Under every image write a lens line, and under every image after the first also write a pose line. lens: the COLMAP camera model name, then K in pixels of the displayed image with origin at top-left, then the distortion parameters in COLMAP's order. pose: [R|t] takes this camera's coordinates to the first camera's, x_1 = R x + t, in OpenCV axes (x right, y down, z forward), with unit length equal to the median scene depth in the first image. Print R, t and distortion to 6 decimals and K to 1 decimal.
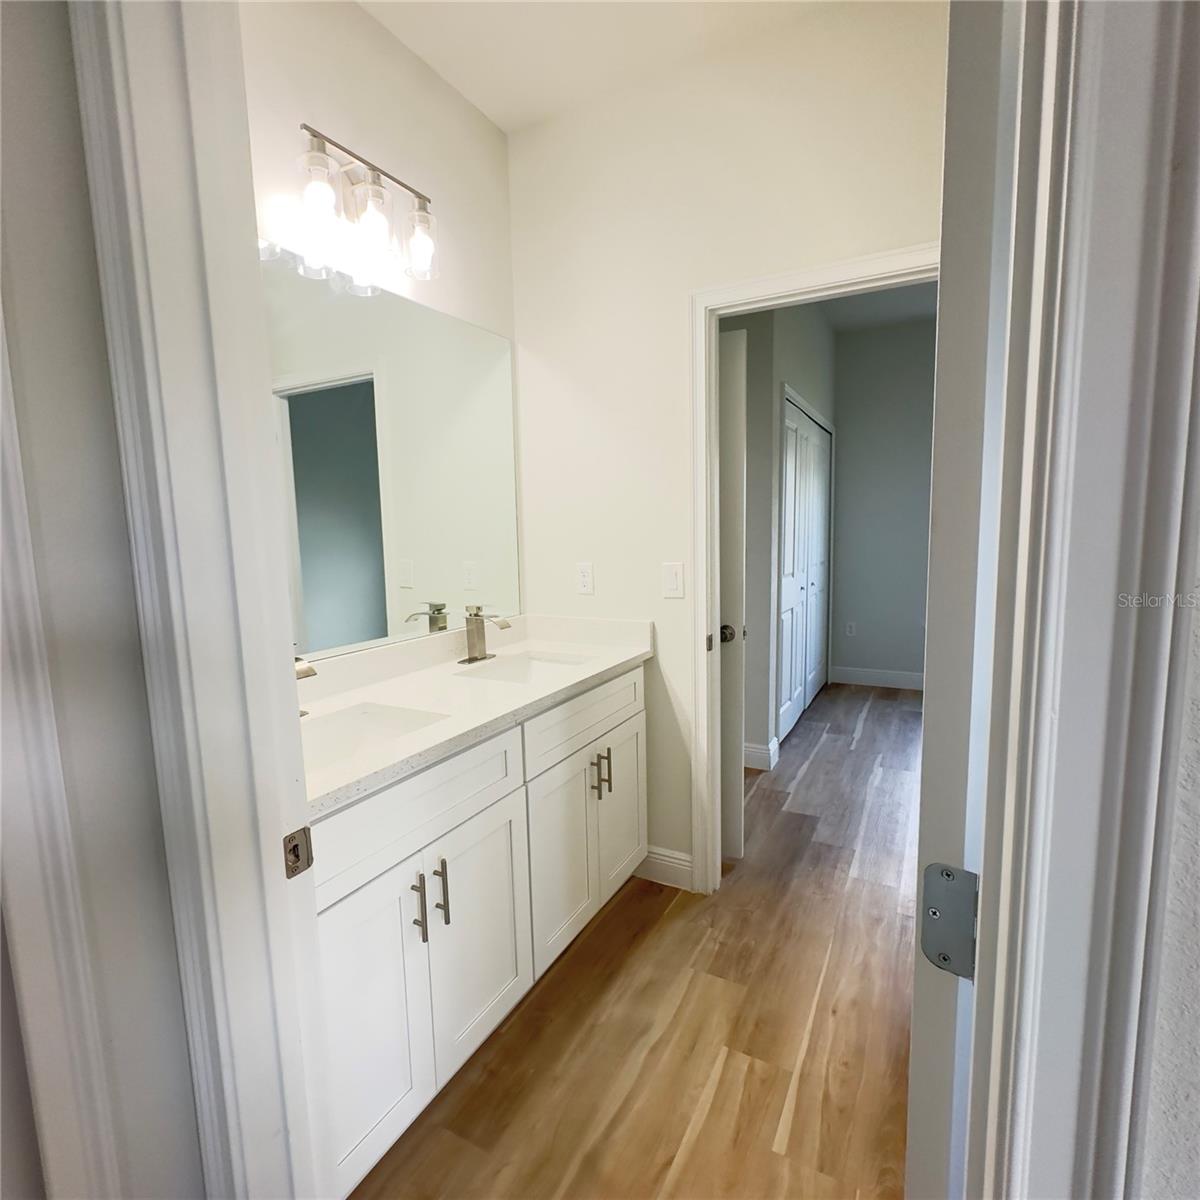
lens RADIAL K [[634.7, 0, 599.8], [0, 634.7, 602.8], [0, 0, 1]] dist [0.000893, -0.000929]
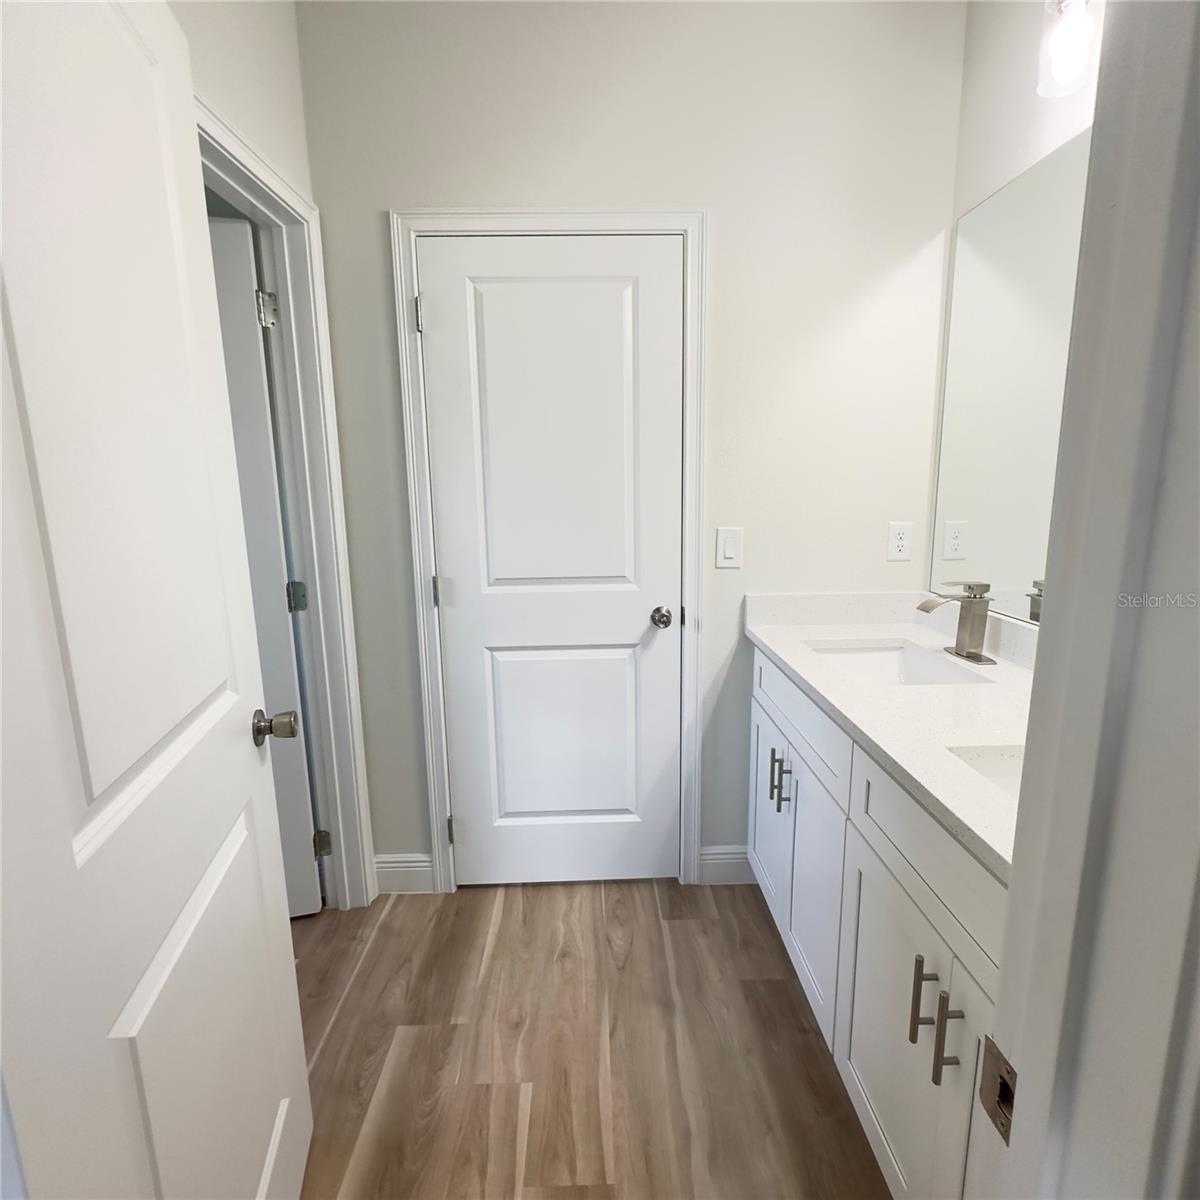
lens RADIAL K [[634.7, 0, 603.9], [0, 634.7, 597.7], [0, 0, 1]] dist [0.000893, -0.000929]
pose [[-0.865671, 0.121482, -0.485650, 0.344738], [-0.028695, 0.956474, 0.290405, -0.131574], [0.499790, 0.265330, -0.824506, 1.014211]]
